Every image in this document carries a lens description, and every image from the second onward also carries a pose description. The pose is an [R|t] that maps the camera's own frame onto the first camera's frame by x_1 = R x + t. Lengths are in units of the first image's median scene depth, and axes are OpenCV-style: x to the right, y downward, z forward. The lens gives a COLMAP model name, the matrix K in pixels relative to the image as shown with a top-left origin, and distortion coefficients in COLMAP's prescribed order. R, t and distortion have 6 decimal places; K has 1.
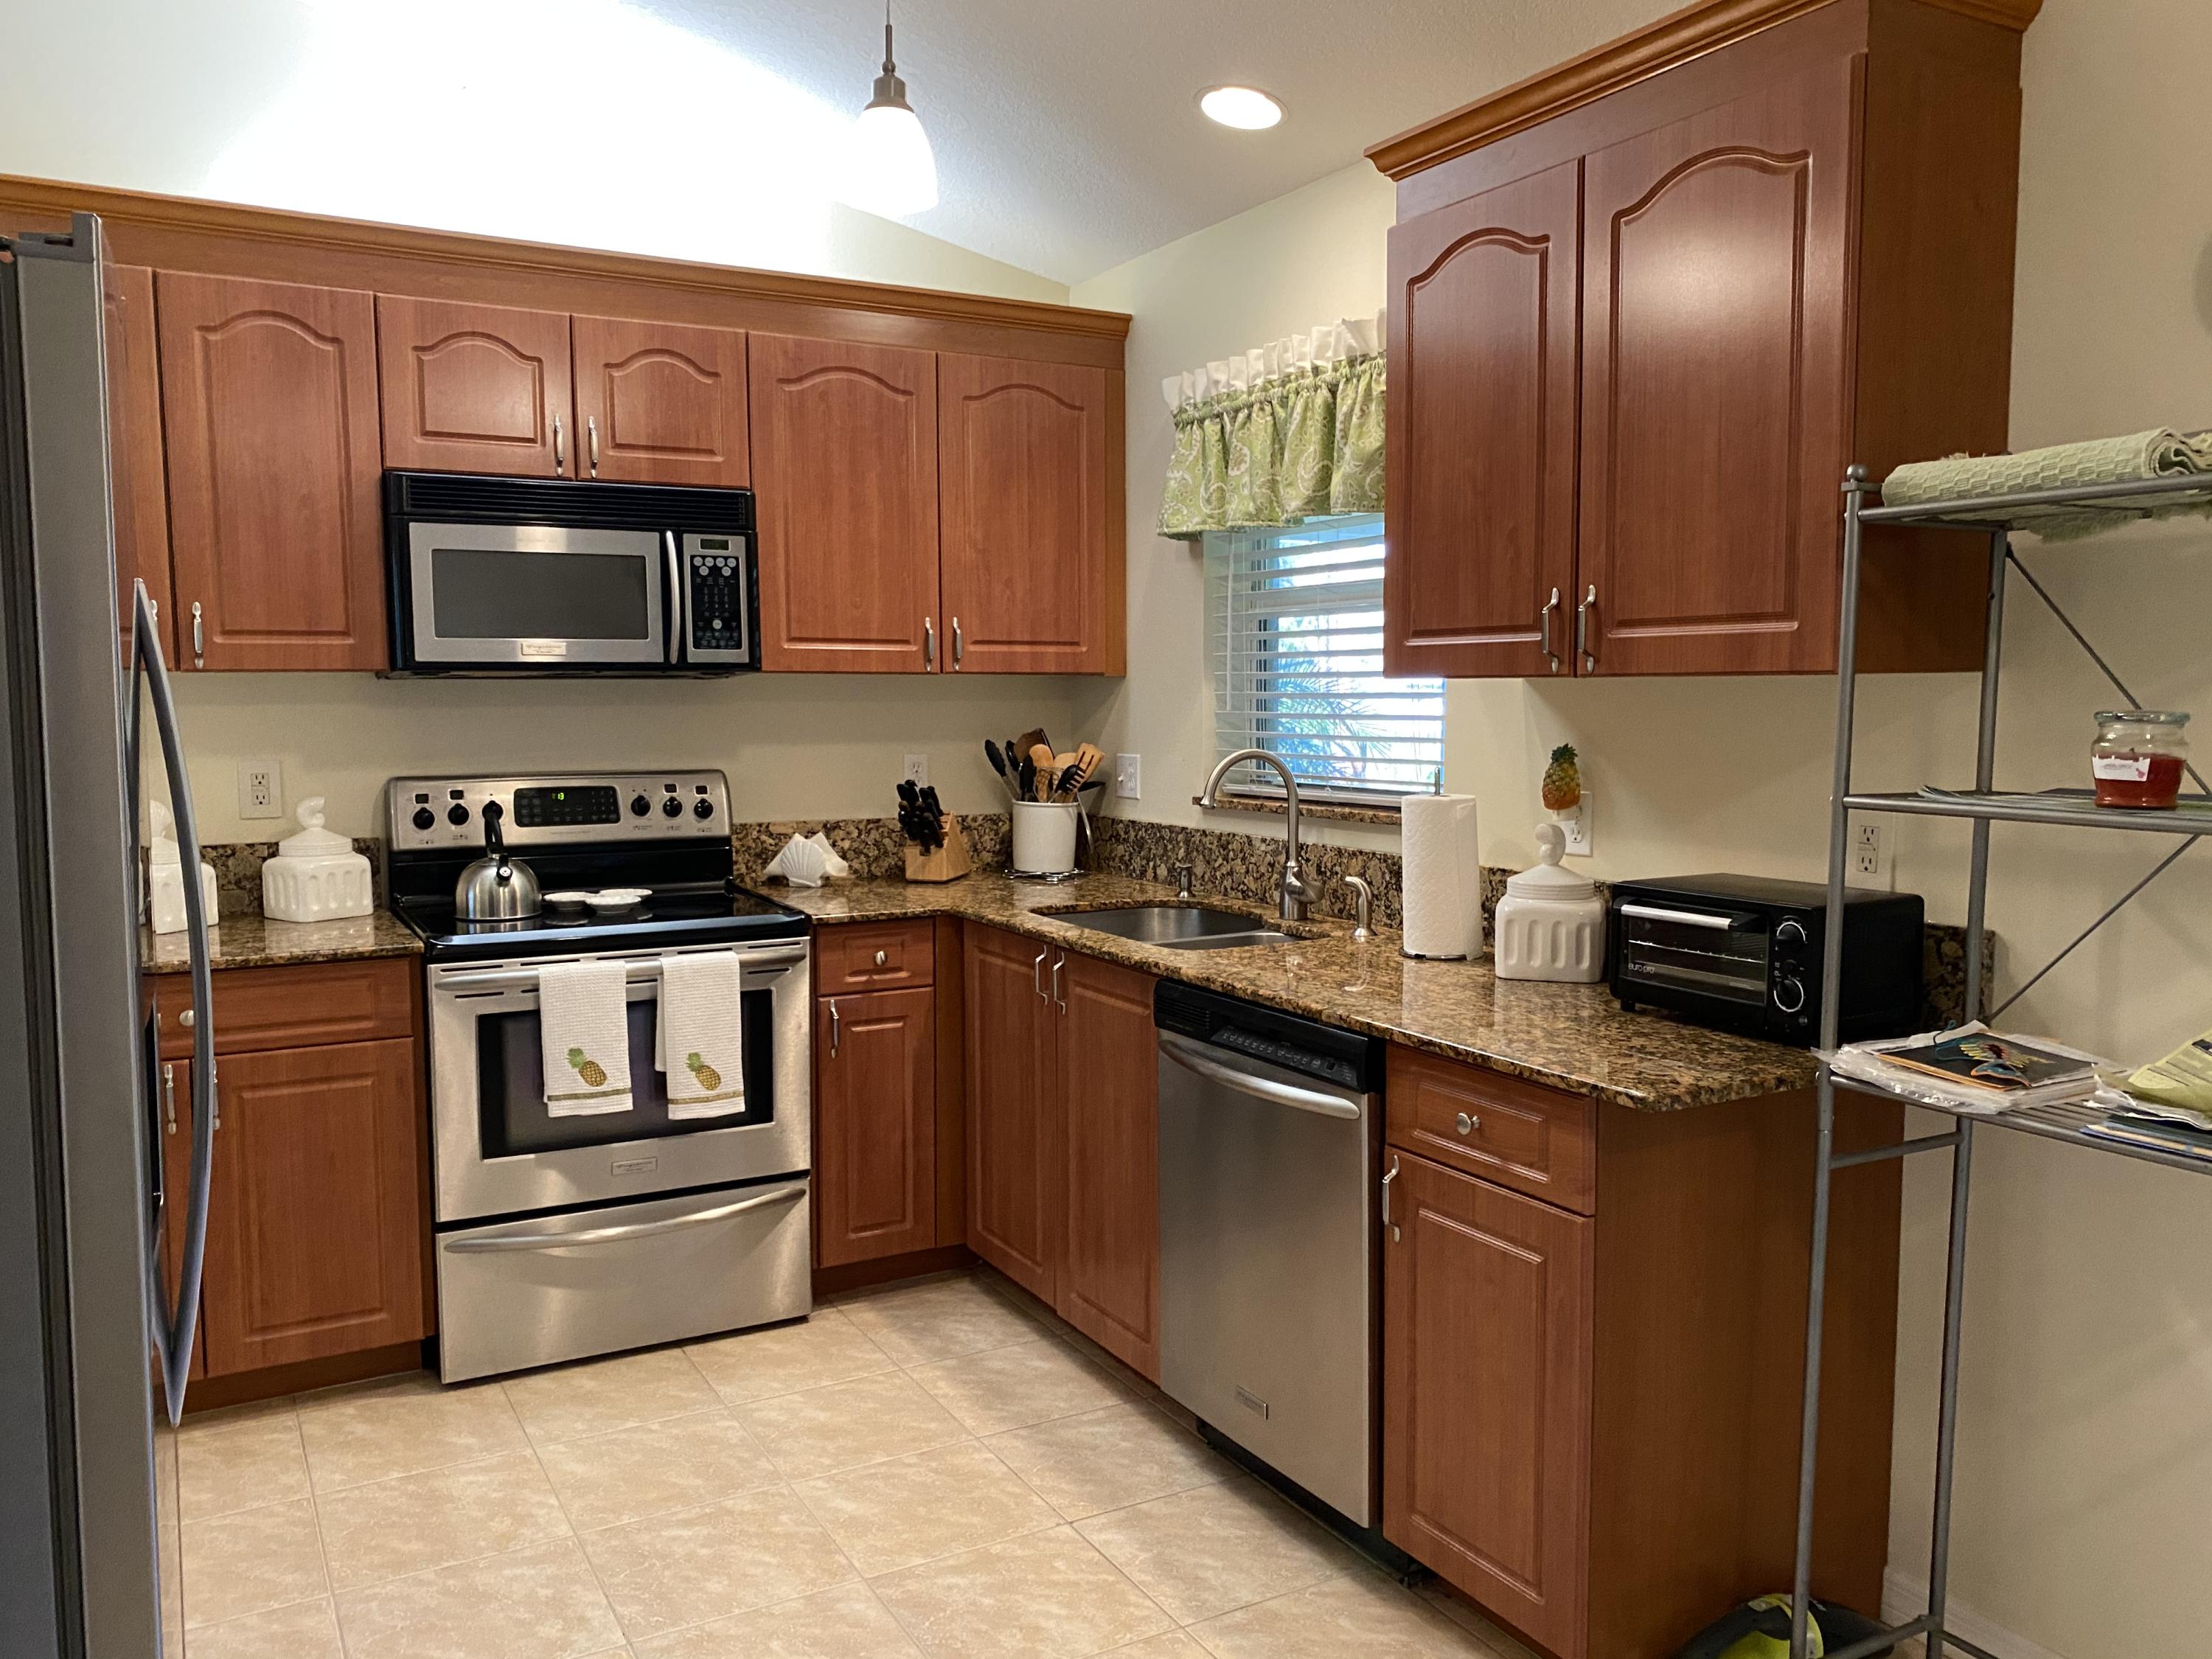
lens RADIAL K [[1694.9, 0, 1126.5], [0, 1694.9, 867.3], [0, 0, 1]] dist [0.048497, -0.026204]
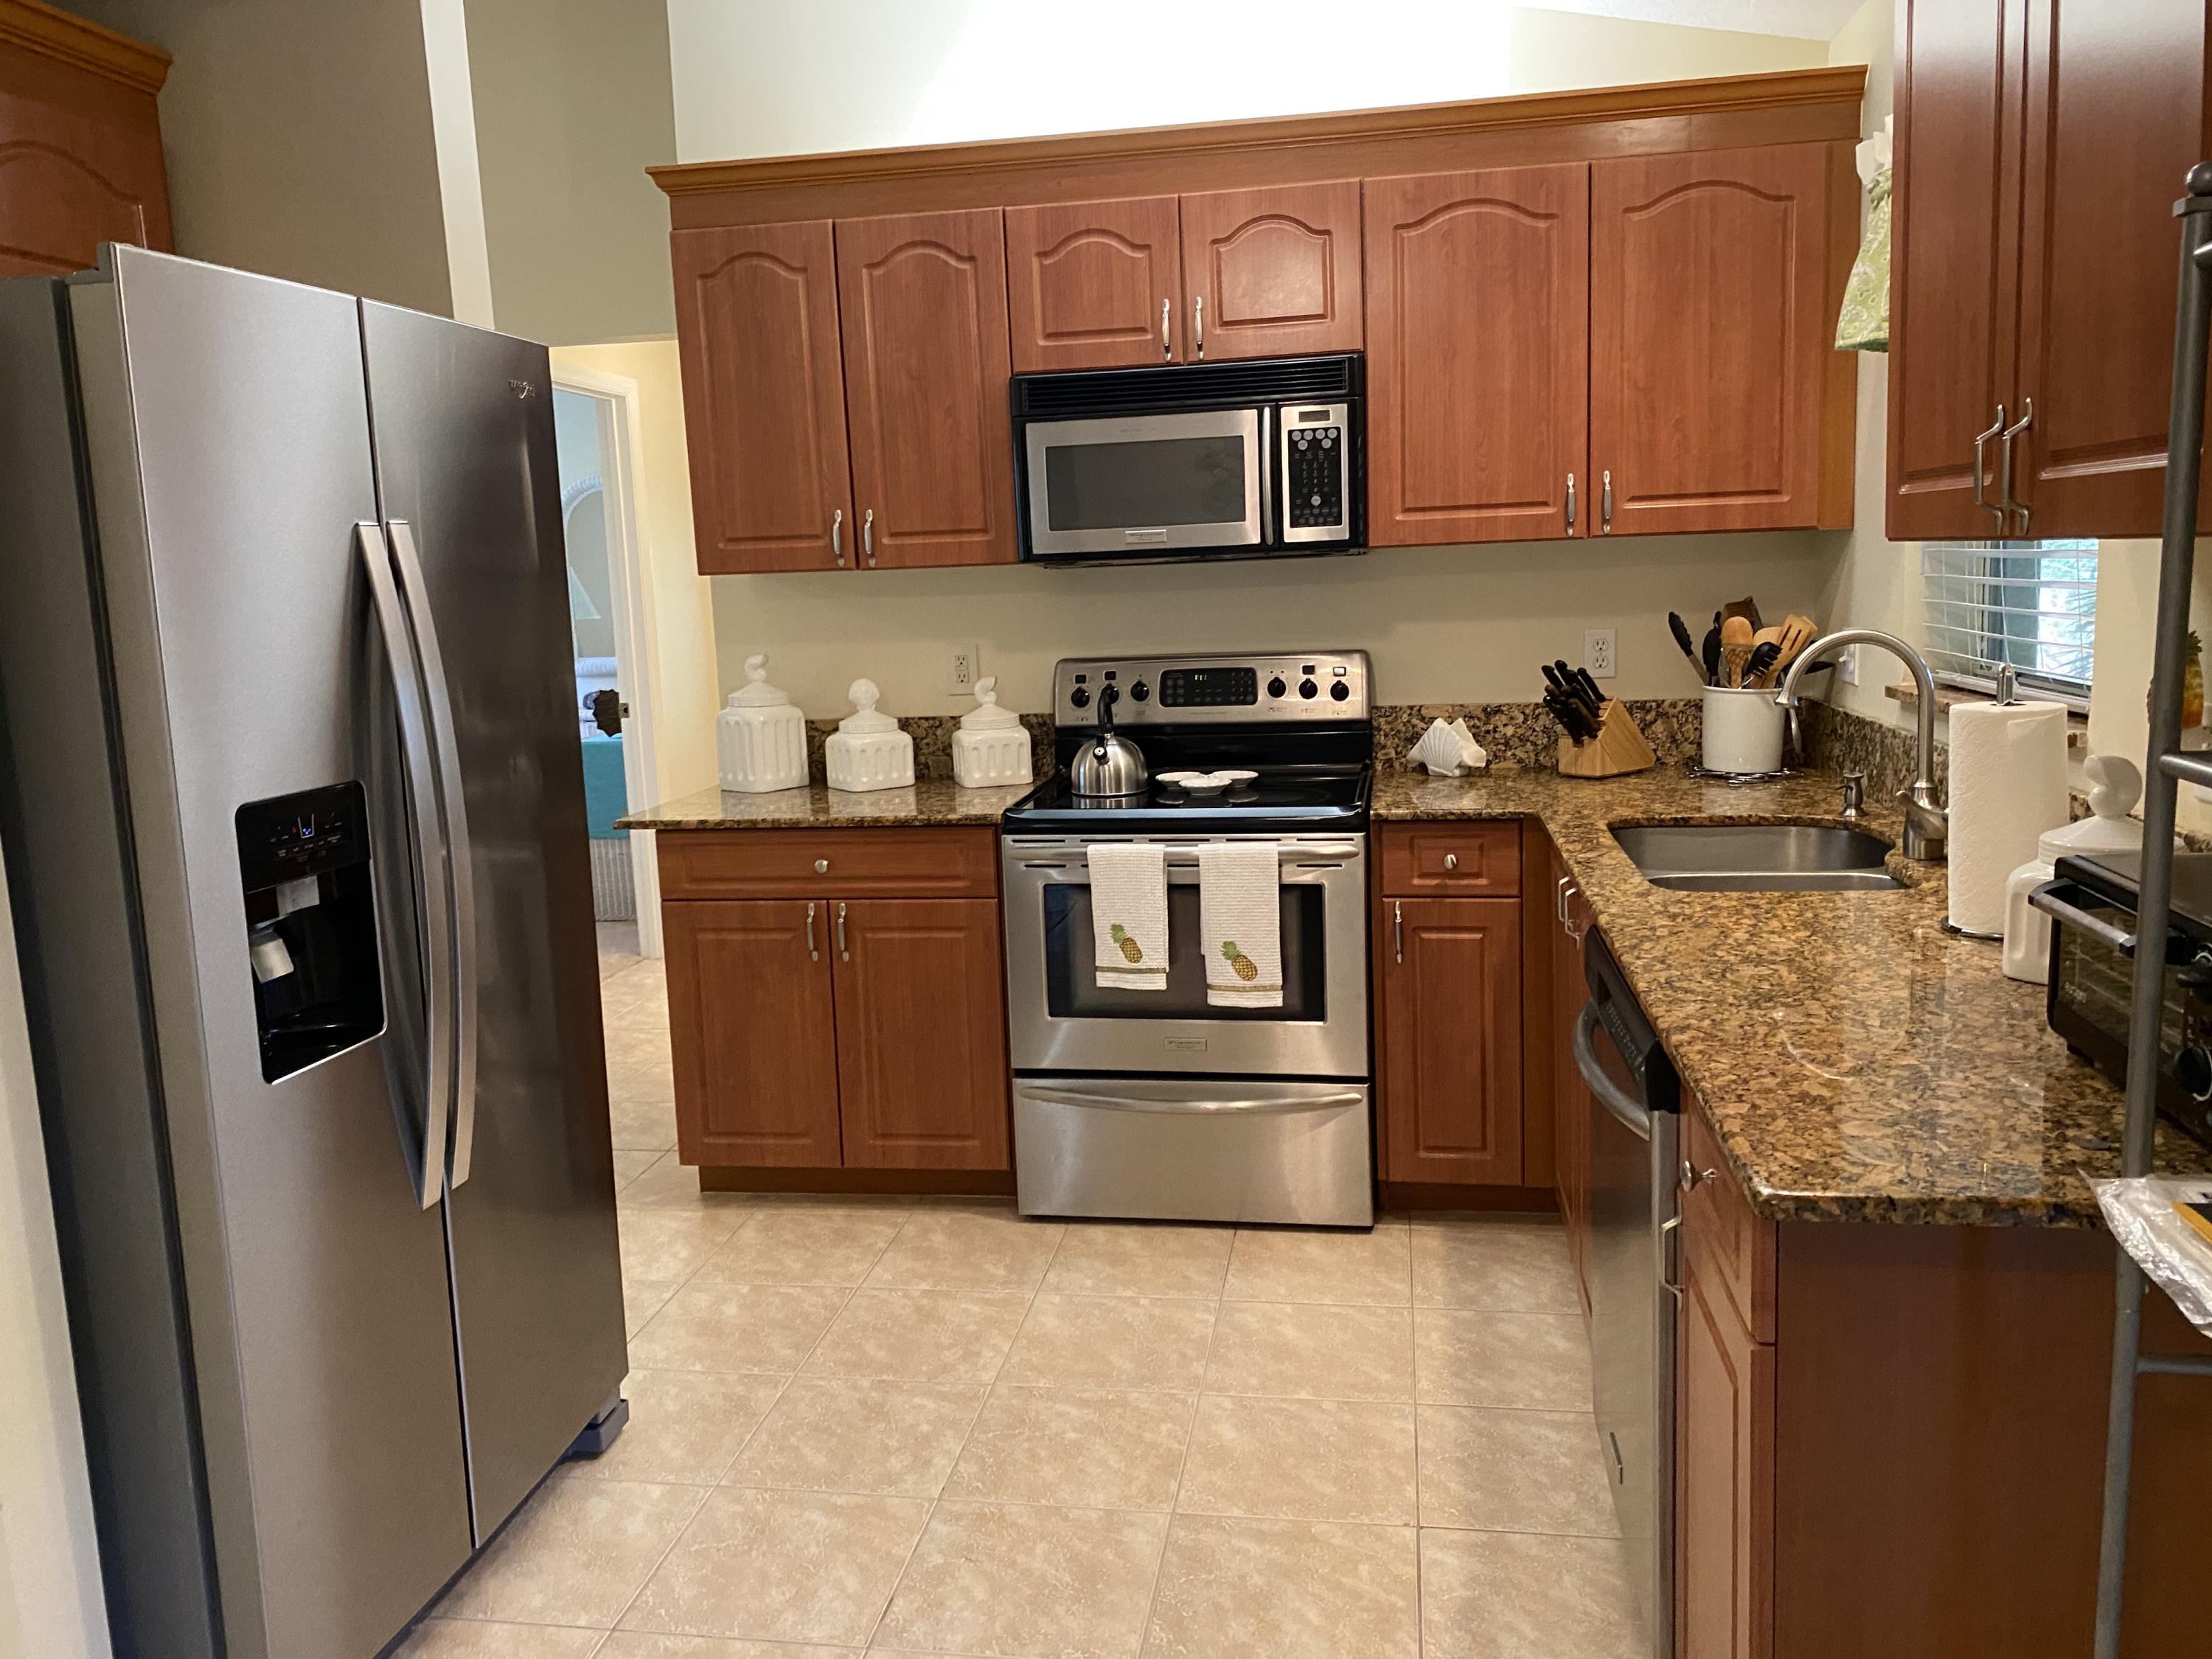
lens RADIAL K [[1694.9, 0, 1106.8], [0, 1694.9, 823.9], [0, 0, 1]] dist [0.048497, -0.026204]
pose [[0.781105, 0.068610, -0.620619, 0.284048], [-0.030344, 0.996941, 0.072022, -0.027115], [0.623662, -0.037425, 0.780798, 0.179293]]
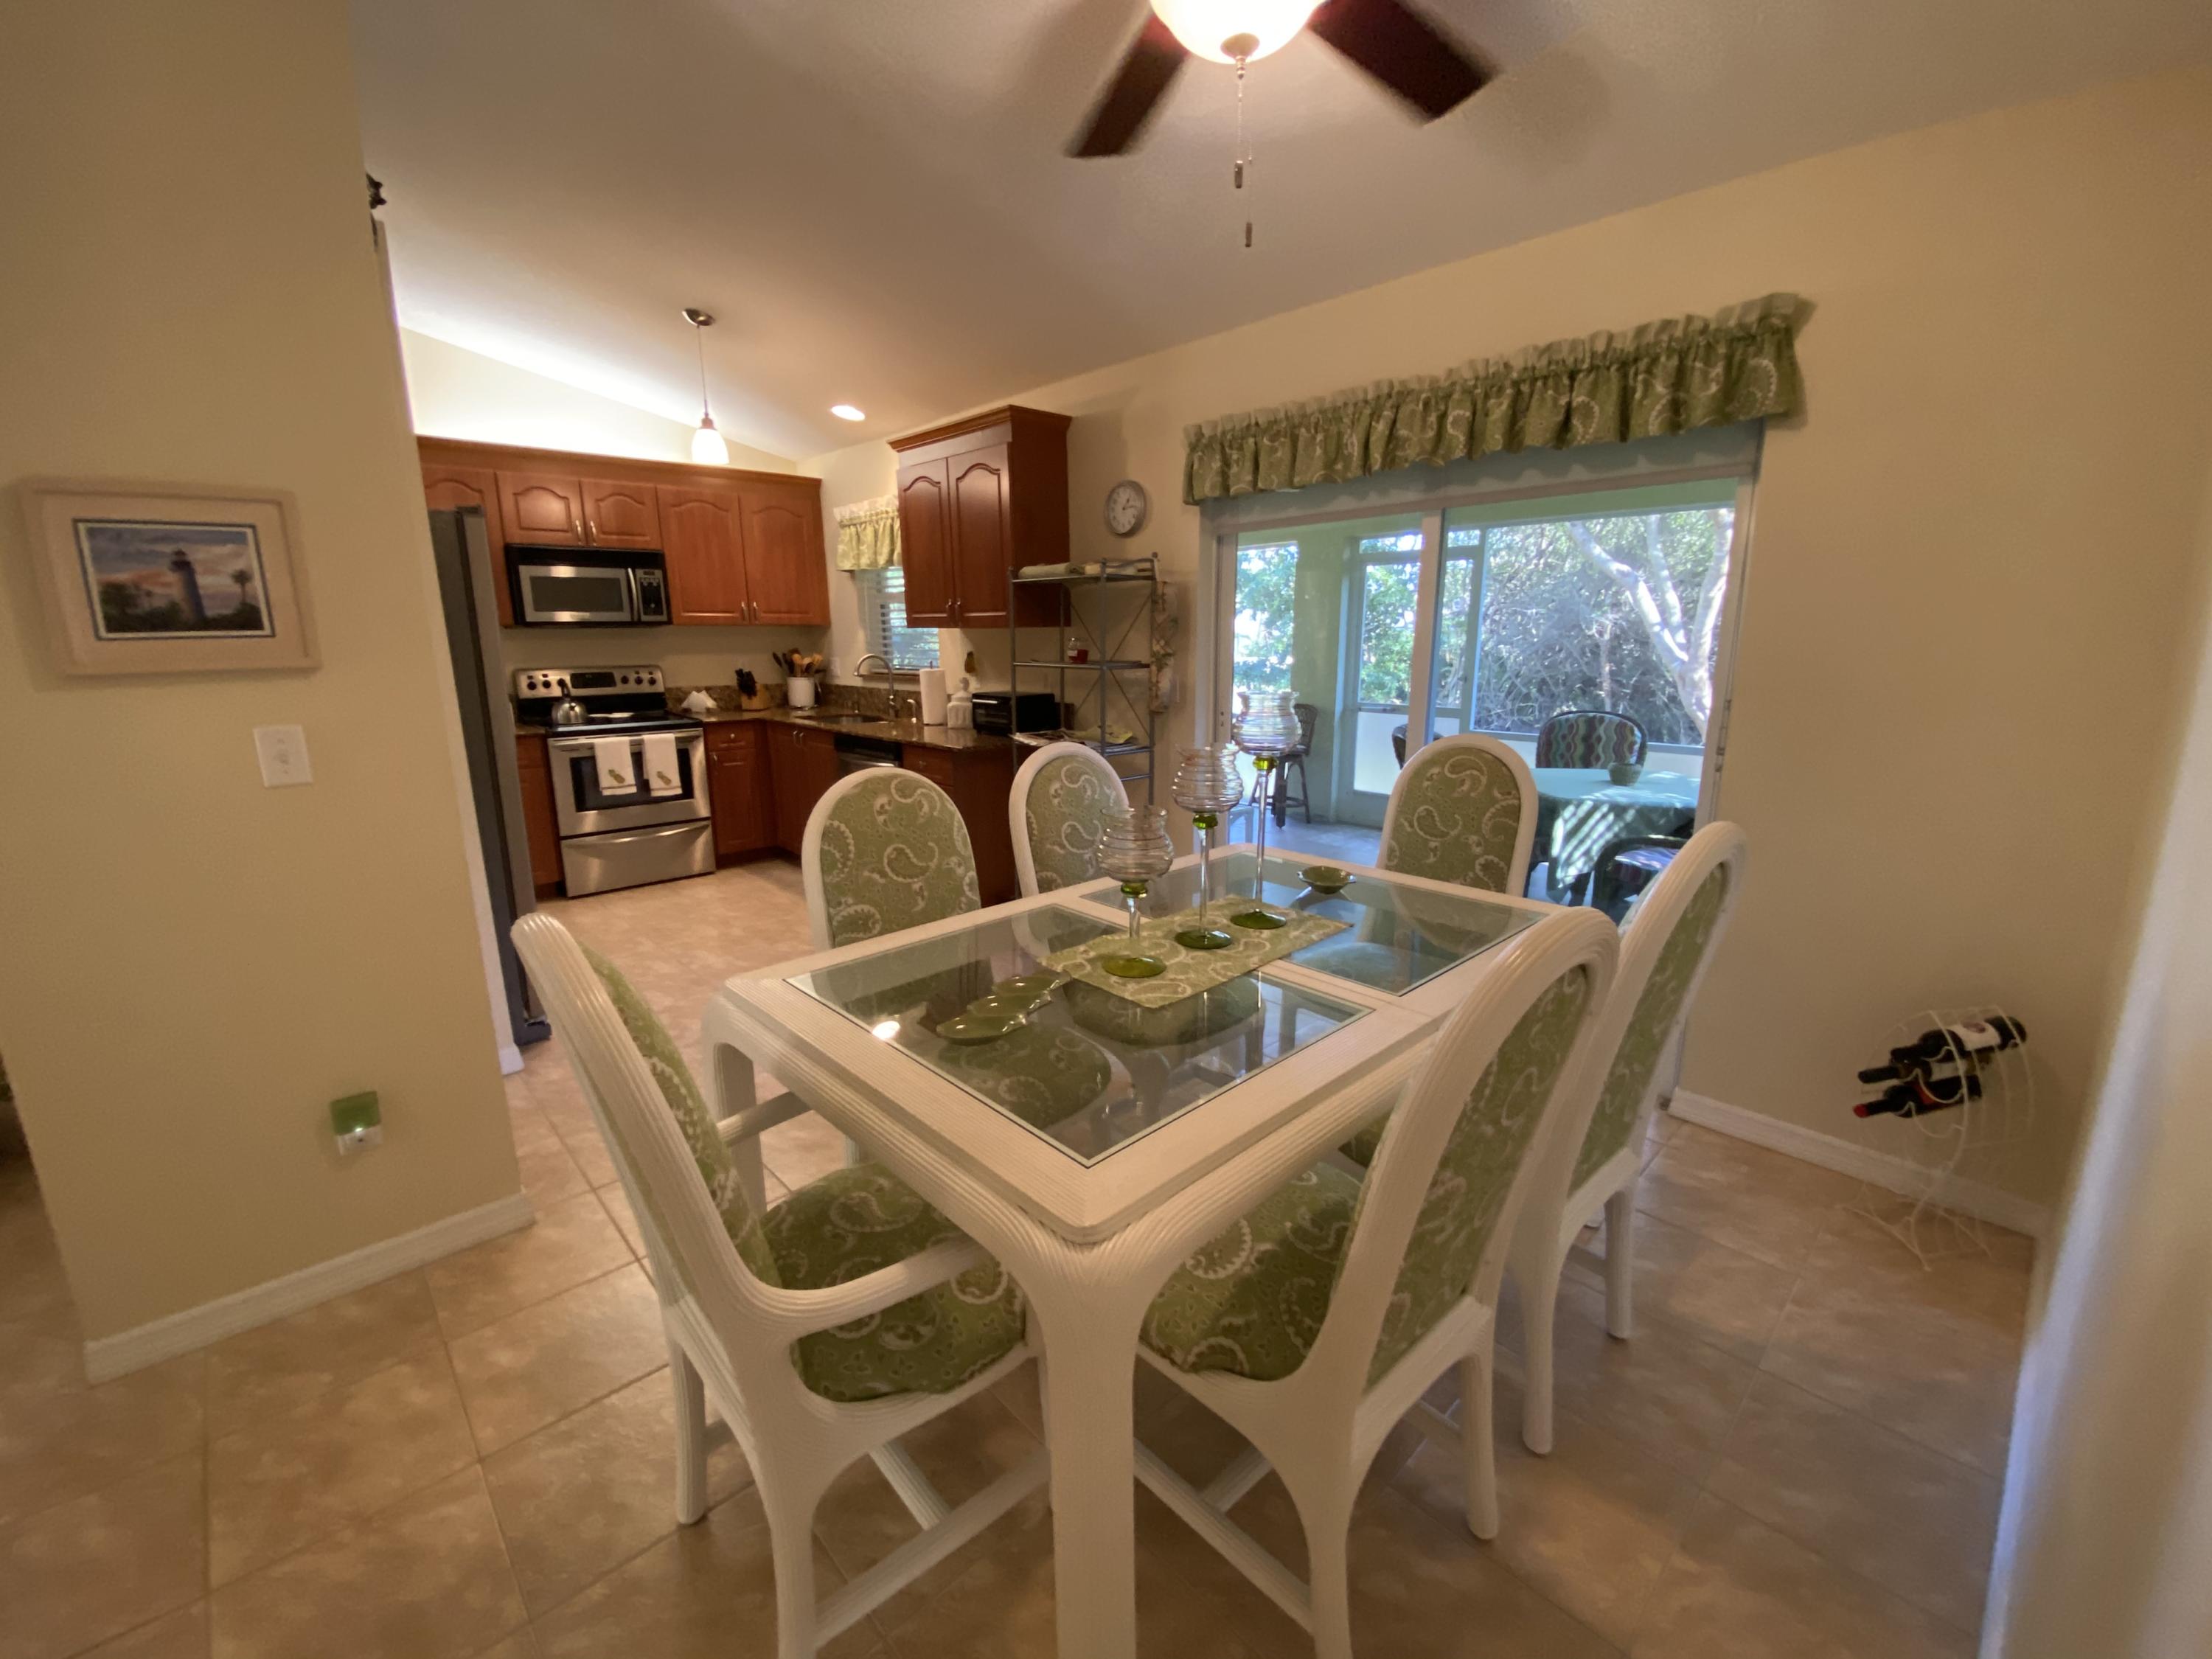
lens RADIAL K [[909.8, 0, 1124.0], [0, 909.8, 839.5], [0, 0, 1]] dist [0.009733, -0.011097]
pose [[0.969370, -0.056310, 0.239062, 0.098515], [0.027305, 0.992037, 0.122952, 0.056449], [-0.244082, -0.112658, 0.963189, -0.536437]]
